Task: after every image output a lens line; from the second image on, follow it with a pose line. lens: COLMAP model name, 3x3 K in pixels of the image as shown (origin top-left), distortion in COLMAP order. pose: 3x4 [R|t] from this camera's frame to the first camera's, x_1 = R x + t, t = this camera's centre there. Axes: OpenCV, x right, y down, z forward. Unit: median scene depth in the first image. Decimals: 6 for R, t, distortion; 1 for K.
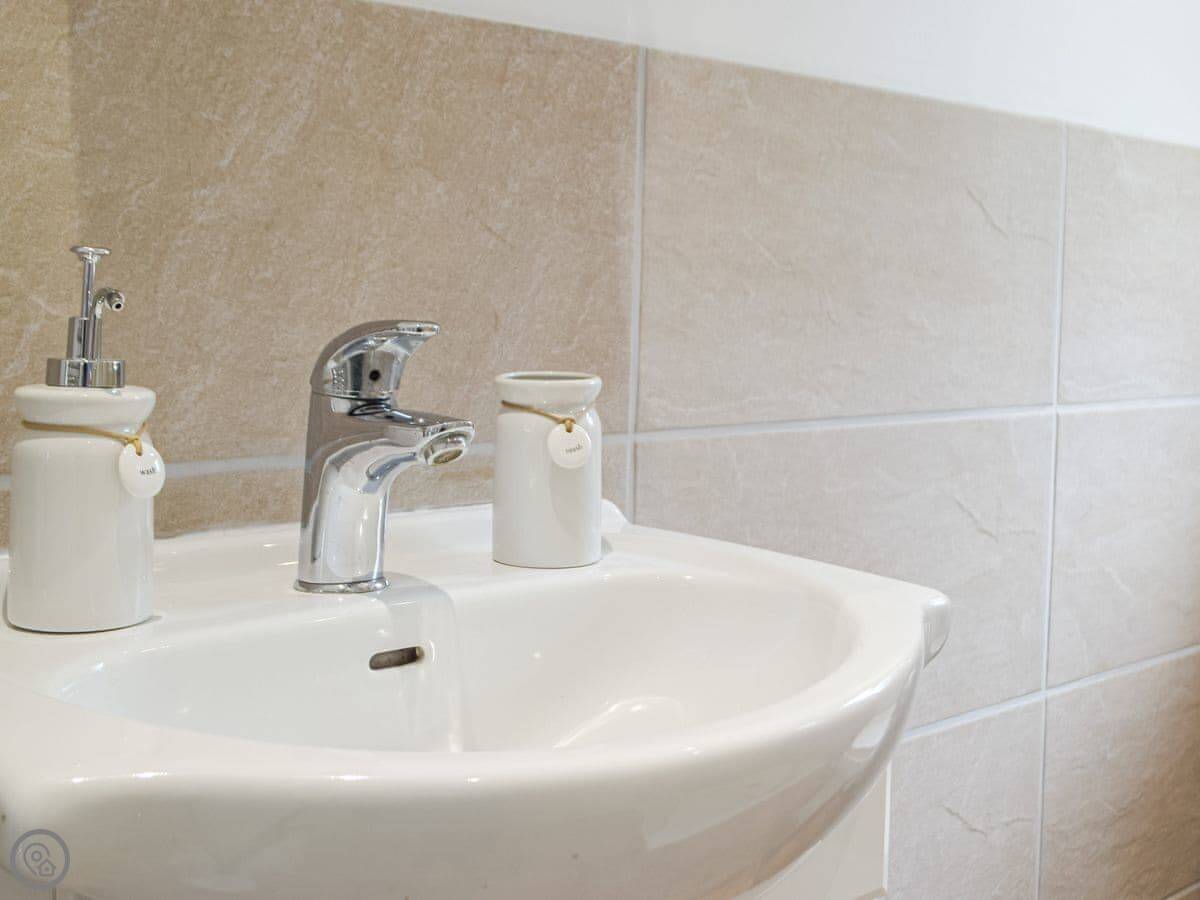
lens RADIAL K [[1160.2, 0, 522.7], [0, 1160.2, 528.9], [0, 0, 1]] dist [-0.073127, 0.006749]
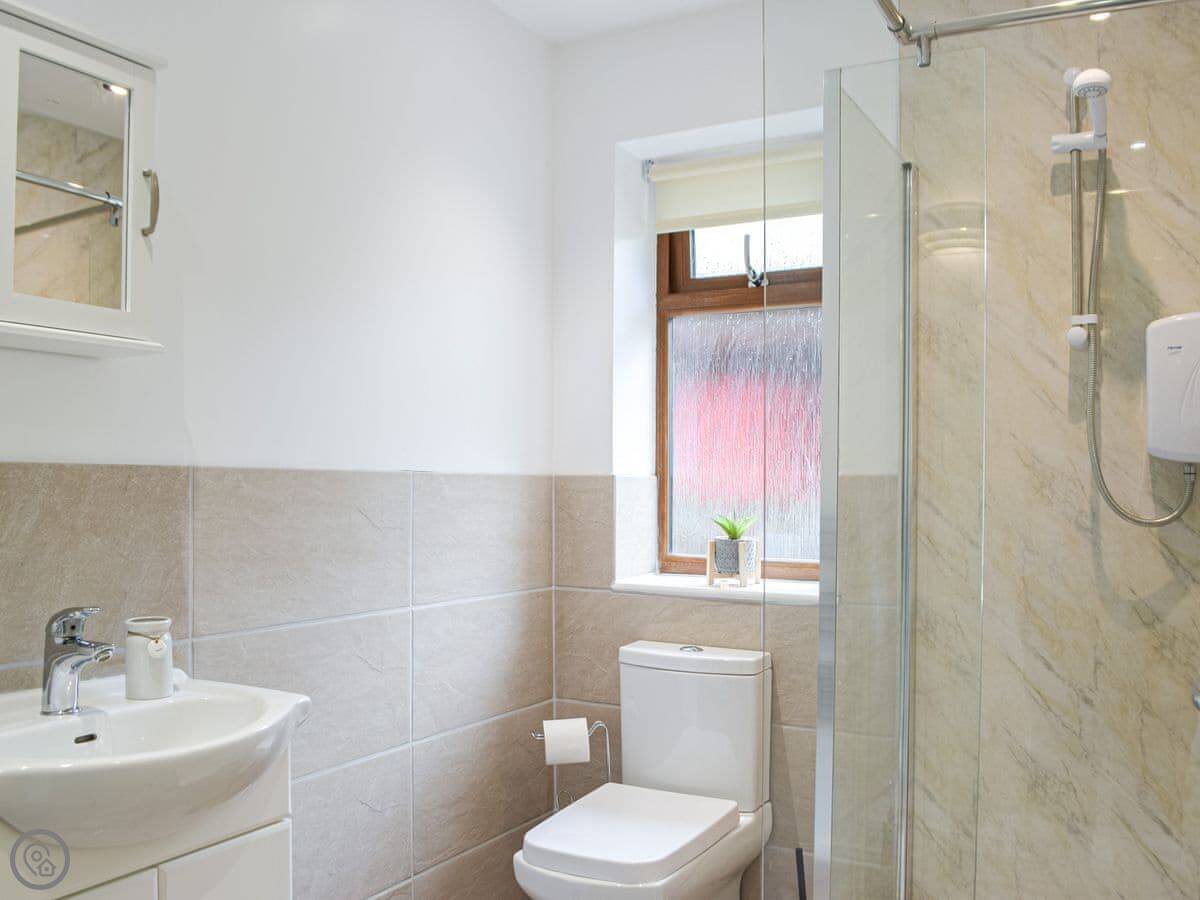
lens RADIAL K [[1224.9, 0, 662.8], [0, 1224.9, 480.5], [0, 0, 1]] dist [-0.099376, 0.041120]
pose [[0.931756, -0.025955, 0.362156, 0.114465], [0.080905, 0.987206, -0.137401, 0.012524], [-0.353956, 0.157324, 0.921935, -1.635008]]
